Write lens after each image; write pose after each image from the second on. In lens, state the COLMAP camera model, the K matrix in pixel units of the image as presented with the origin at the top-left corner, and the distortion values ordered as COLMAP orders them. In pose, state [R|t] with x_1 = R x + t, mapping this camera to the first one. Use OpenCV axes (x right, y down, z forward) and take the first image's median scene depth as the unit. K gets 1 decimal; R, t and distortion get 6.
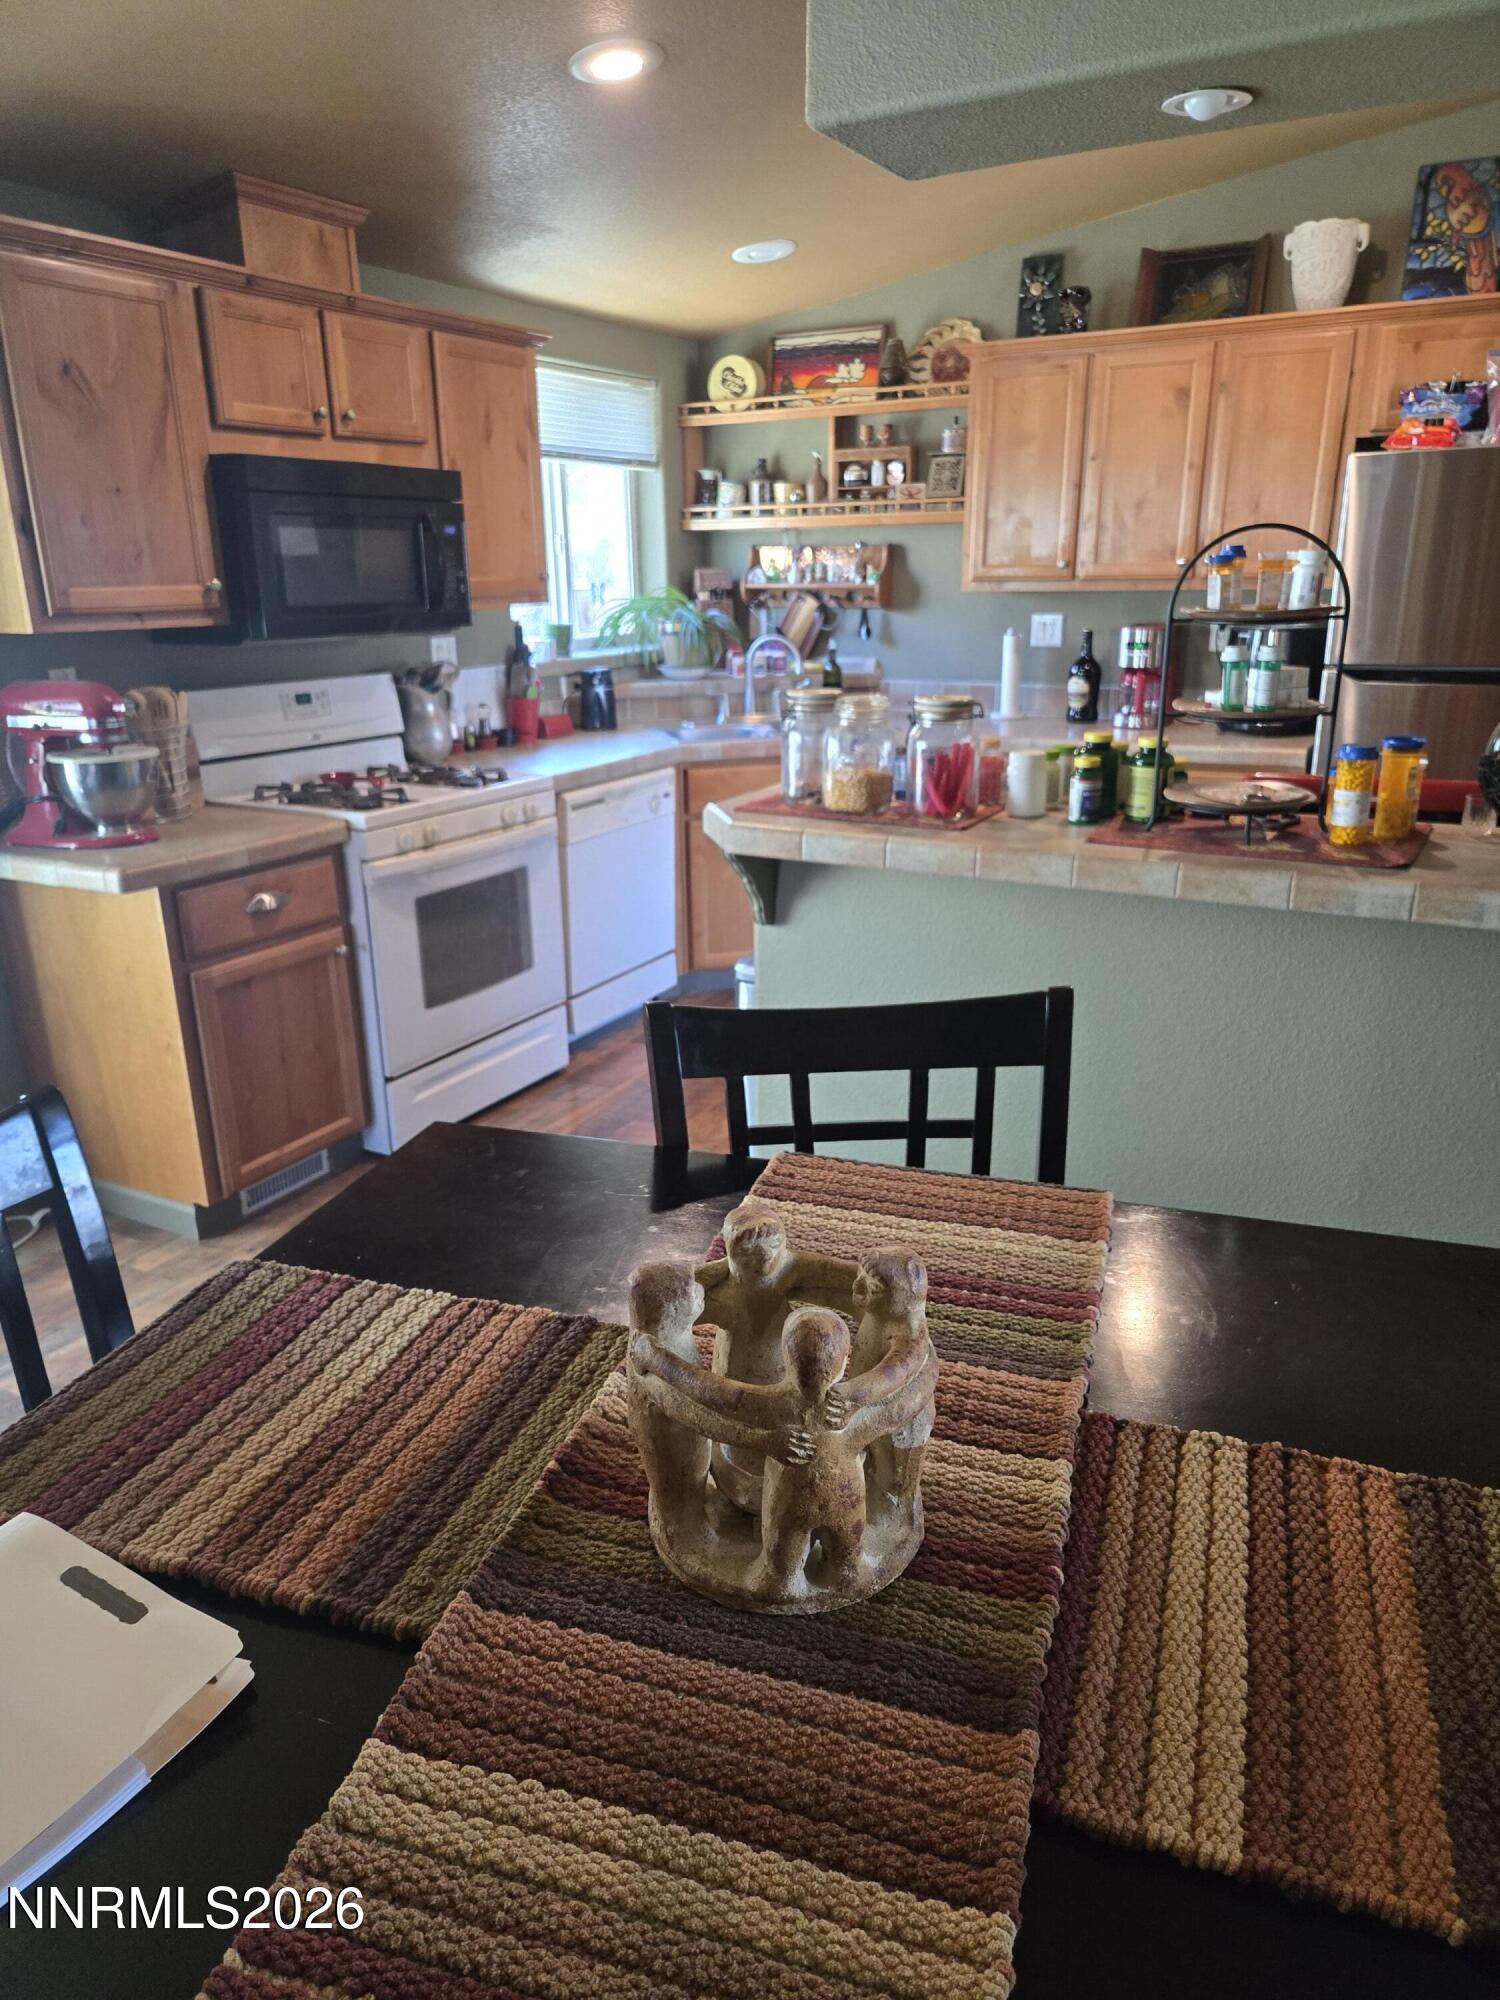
lens RADIAL K [[1372.6, 0, 748.1], [0, 1372.6, 1032.0], [0, 0, 1]] dist [0.072232, -0.000644]
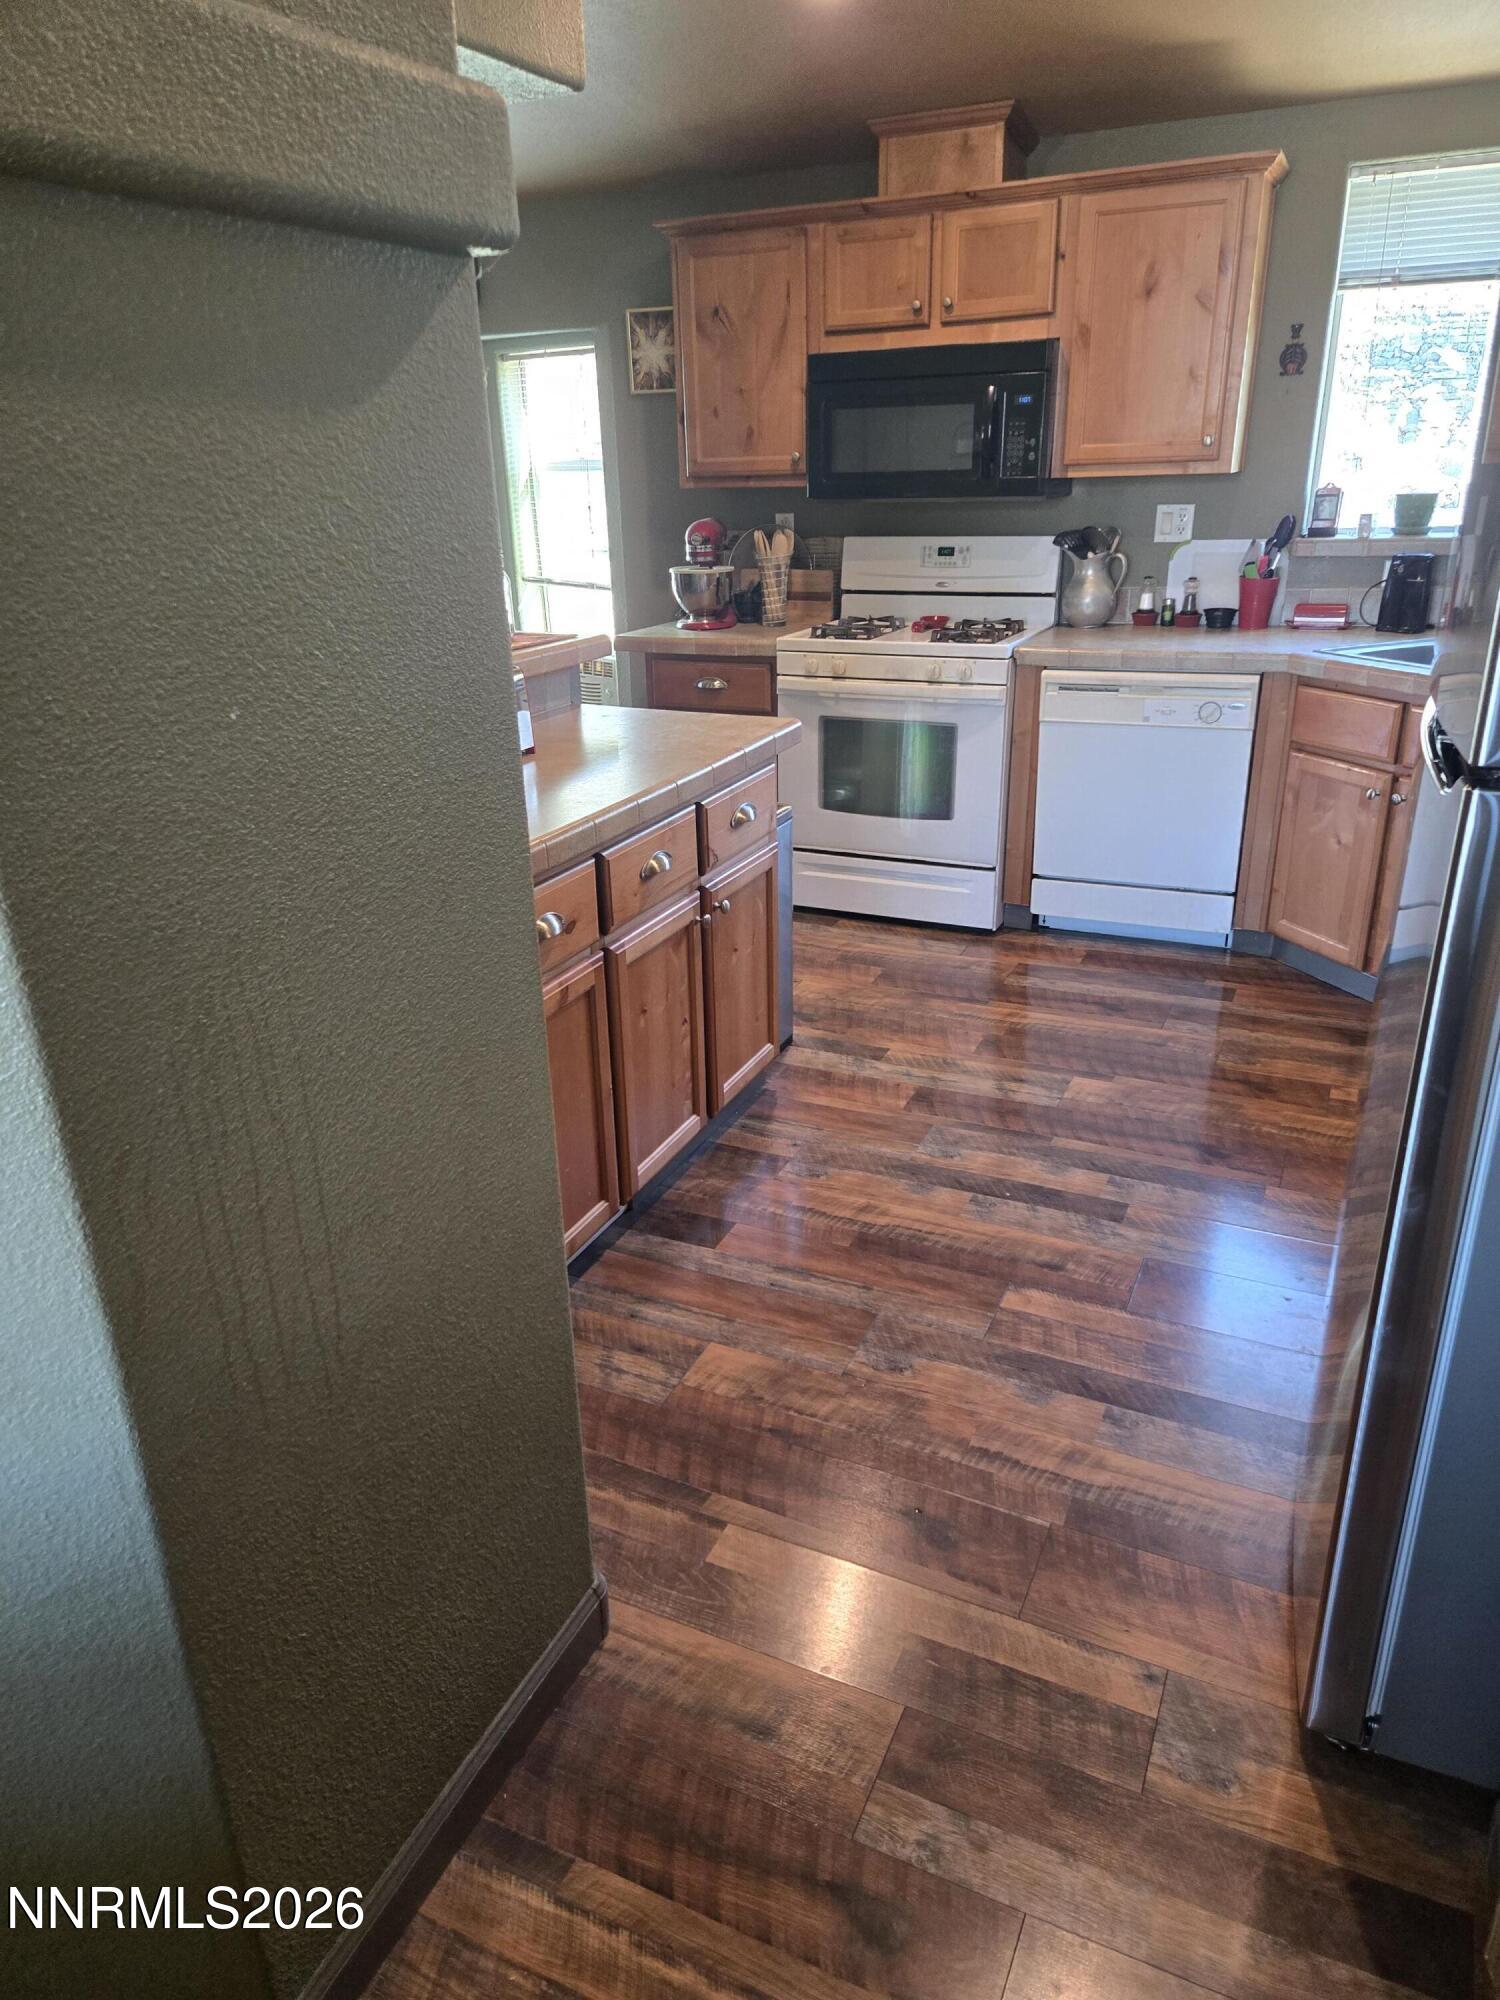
lens RADIAL K [[1372.6, 0, 748.1], [0, 1372.6, 1032.0], [0, 0, 1]] dist [0.072232, -0.000644]
pose [[0.081664, 0.399545, -0.913069, 1.026798], [-0.301852, 0.883017, 0.359398, -0.277424], [0.949851, 0.246262, 0.192714, 0.776933]]
